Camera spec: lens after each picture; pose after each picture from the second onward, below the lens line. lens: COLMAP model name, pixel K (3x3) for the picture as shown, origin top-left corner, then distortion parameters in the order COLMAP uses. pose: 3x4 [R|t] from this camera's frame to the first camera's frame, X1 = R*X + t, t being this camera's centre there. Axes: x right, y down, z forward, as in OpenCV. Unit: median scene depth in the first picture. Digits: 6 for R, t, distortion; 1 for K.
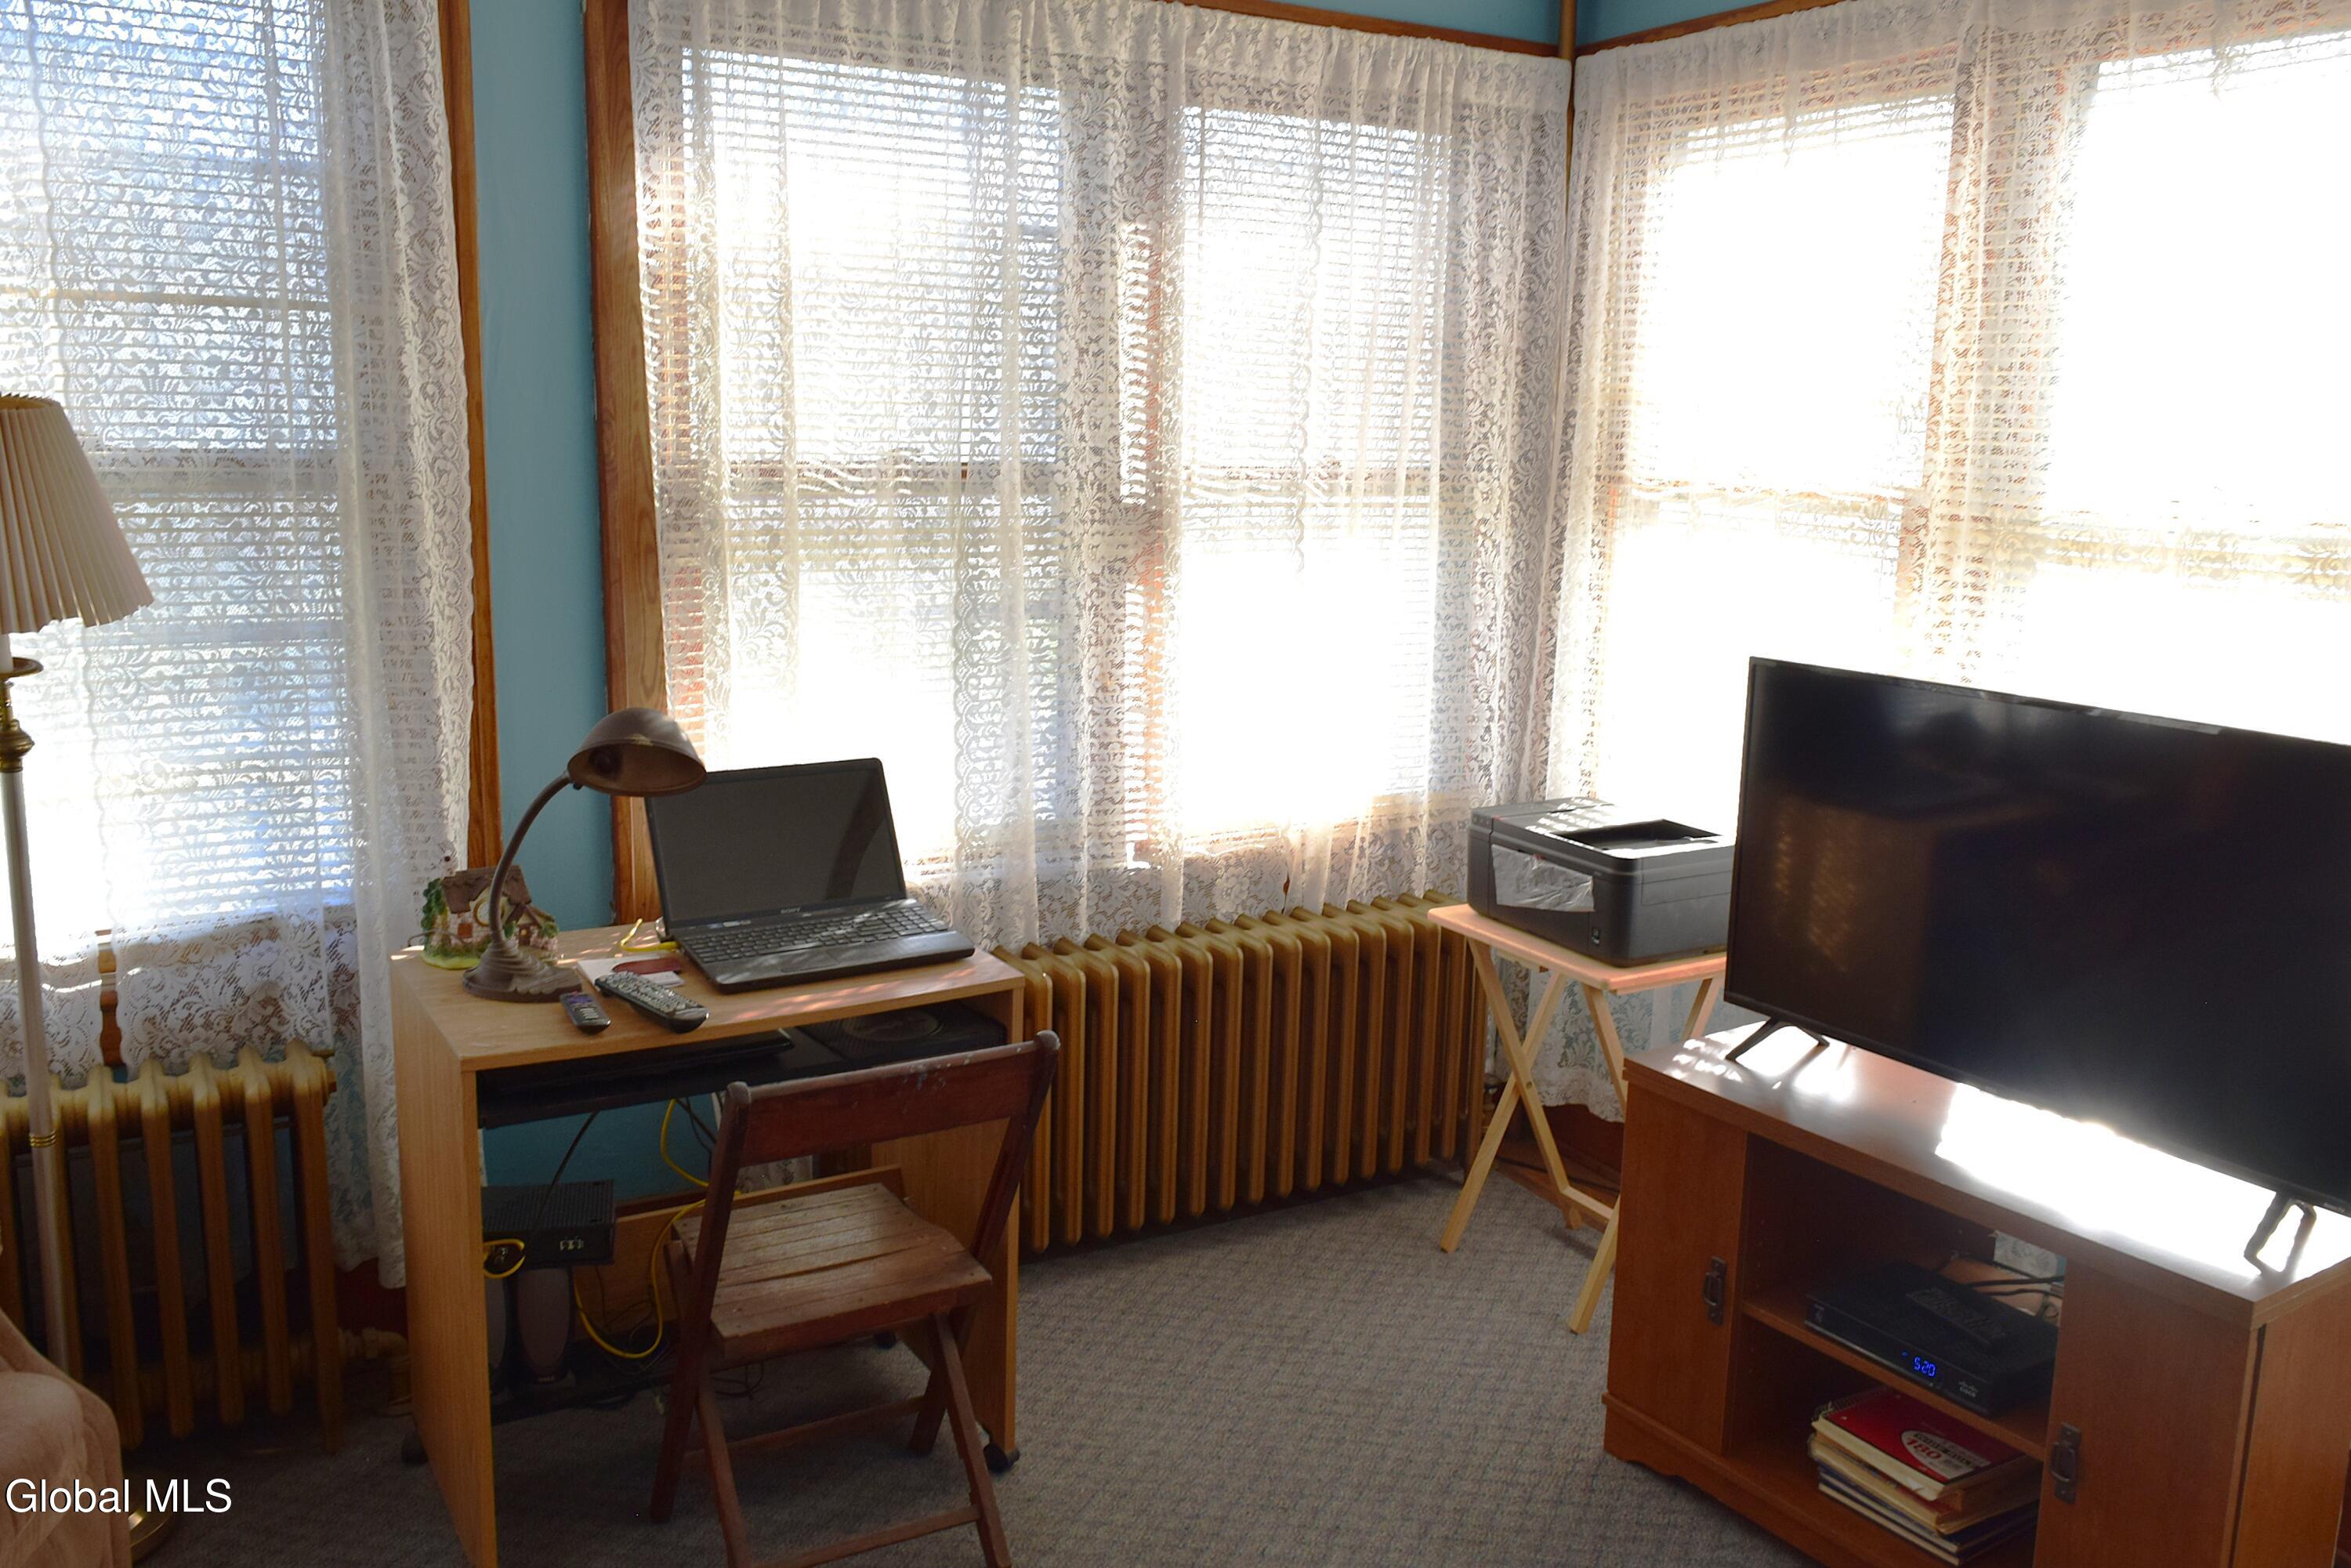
lens RADIAL K [[1900.2, 0, 1167.3], [0, 1900.2, 771.7], [0, 0, 1]] dist [-0.013444, 0.005217]
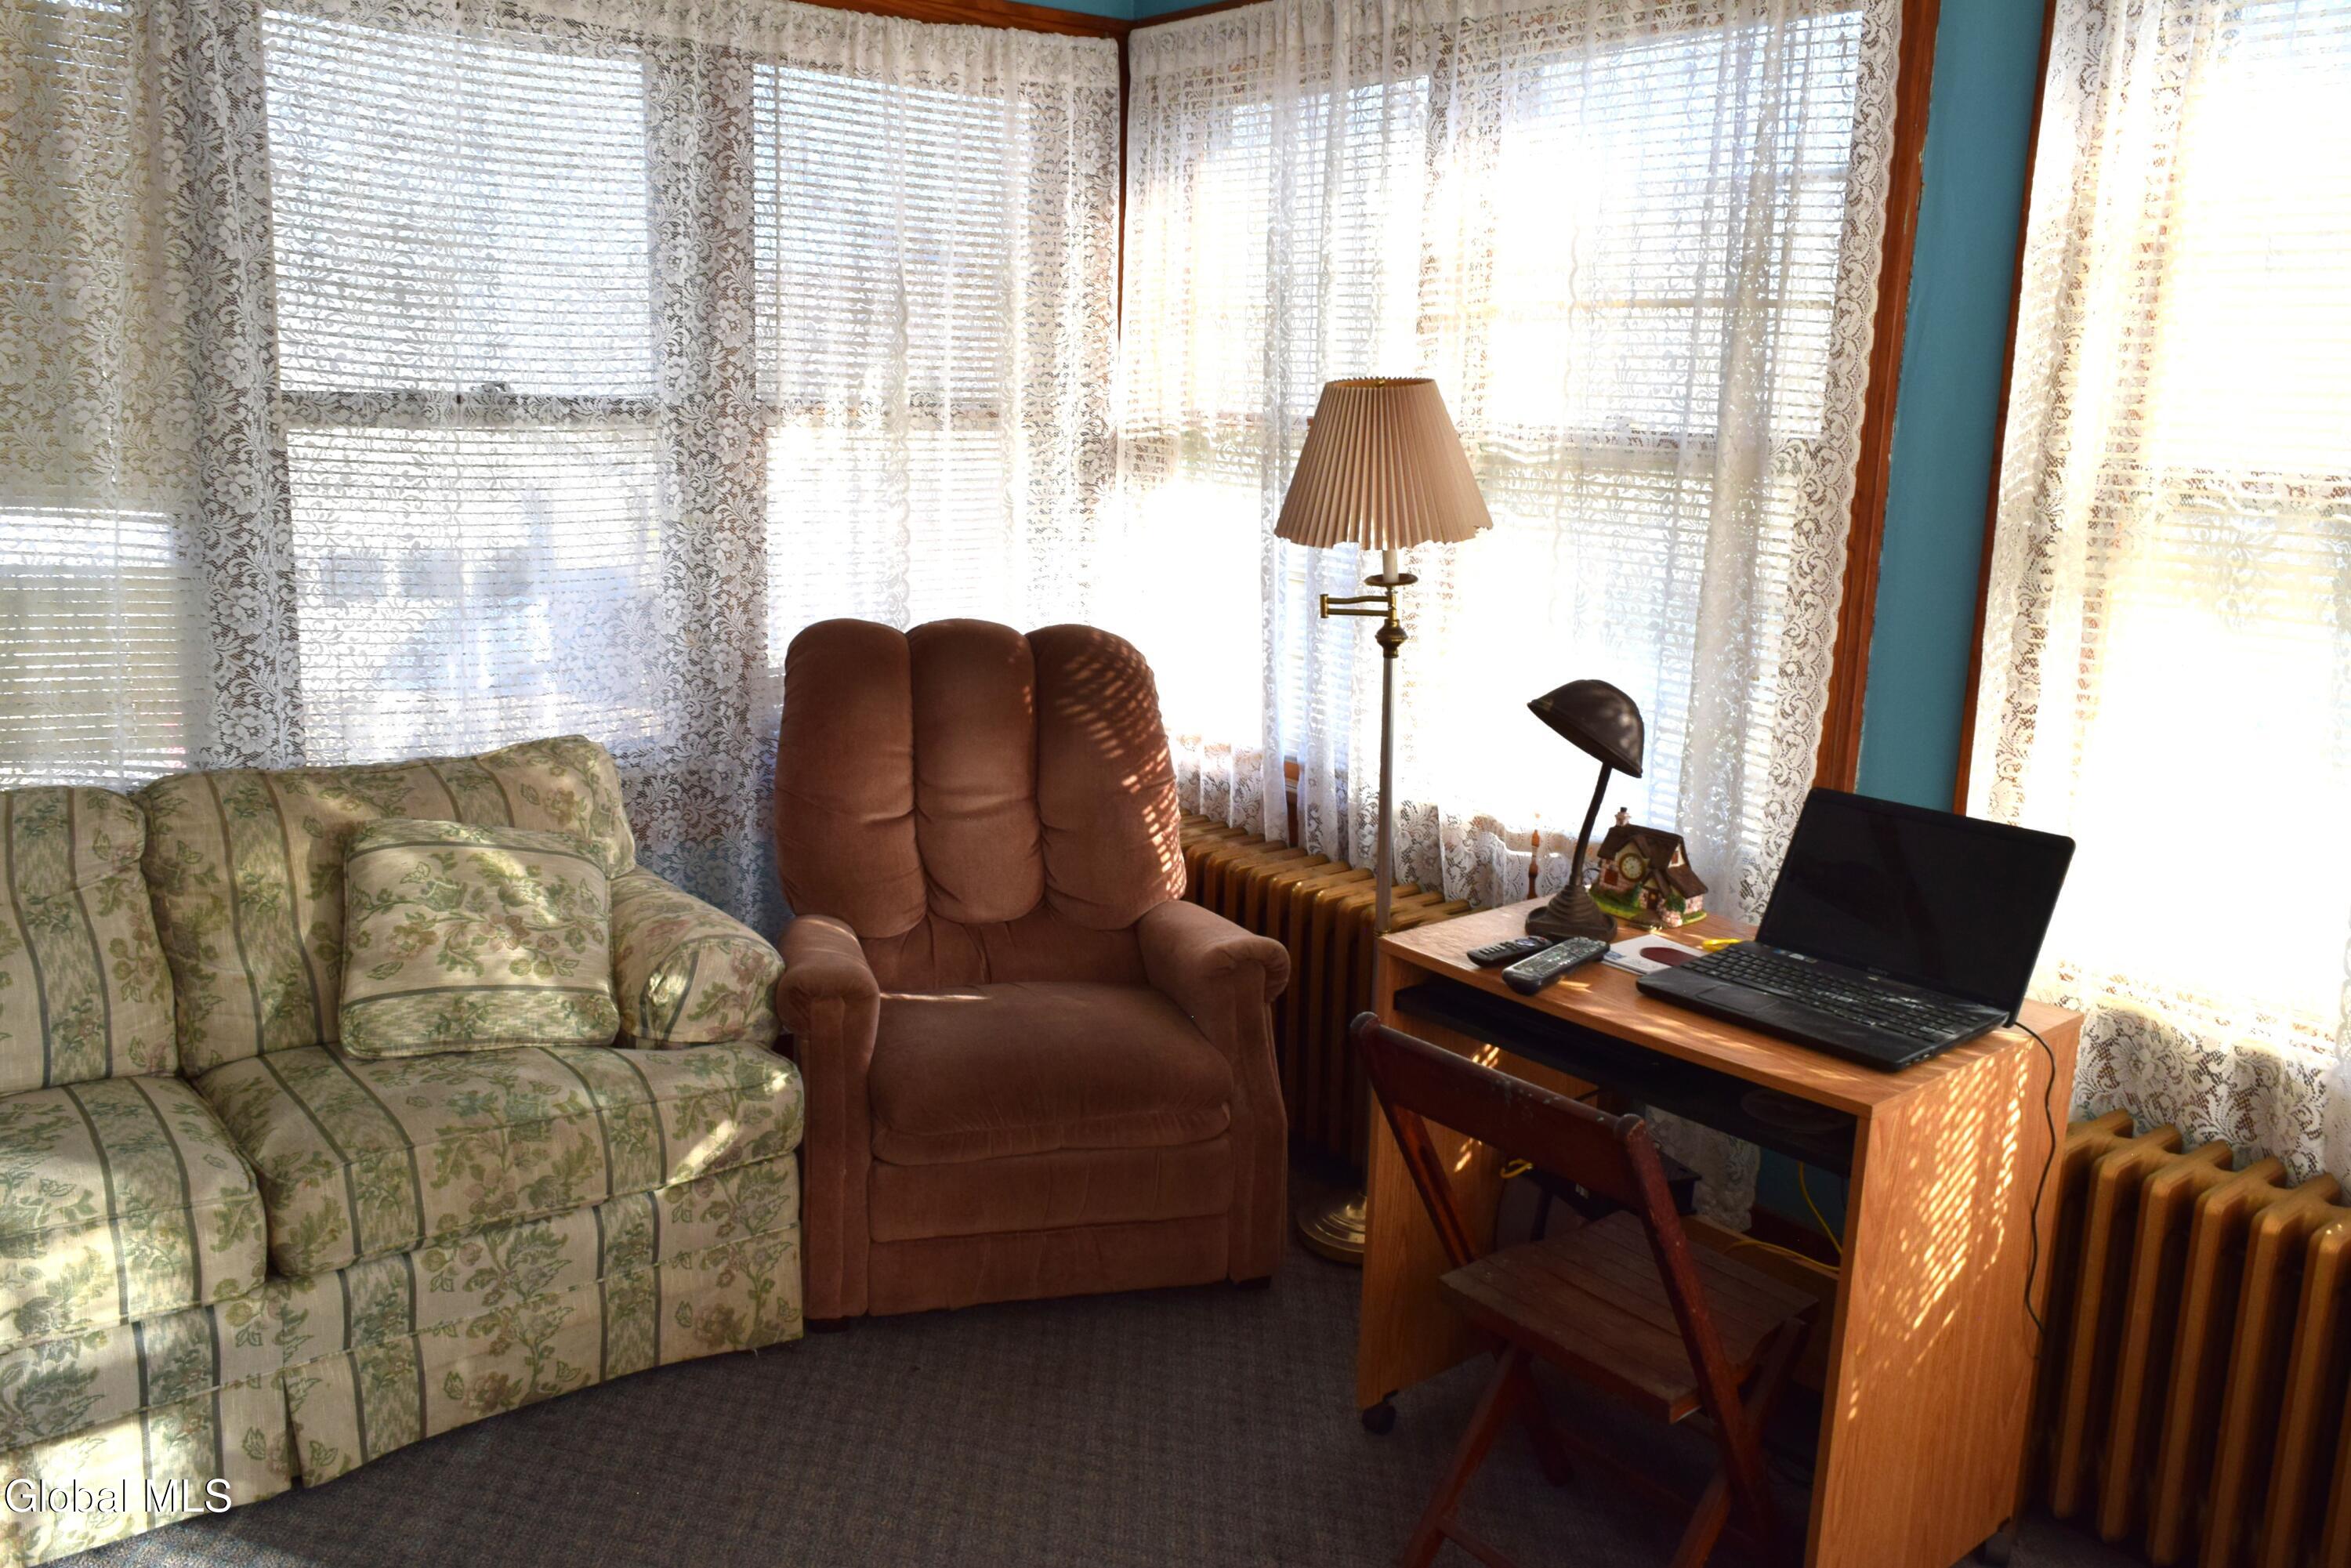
lens RADIAL K [[1900.2, 0, 1167.3], [0, 1900.2, 771.7], [0, 0, 1]] dist [-0.013444, 0.005217]
pose [[0.128085, 0.187980, -0.973785, 0.630202], [-0.202900, 0.966072, 0.159803, -0.094274], [0.970786, 0.177113, 0.161881, 0.559052]]
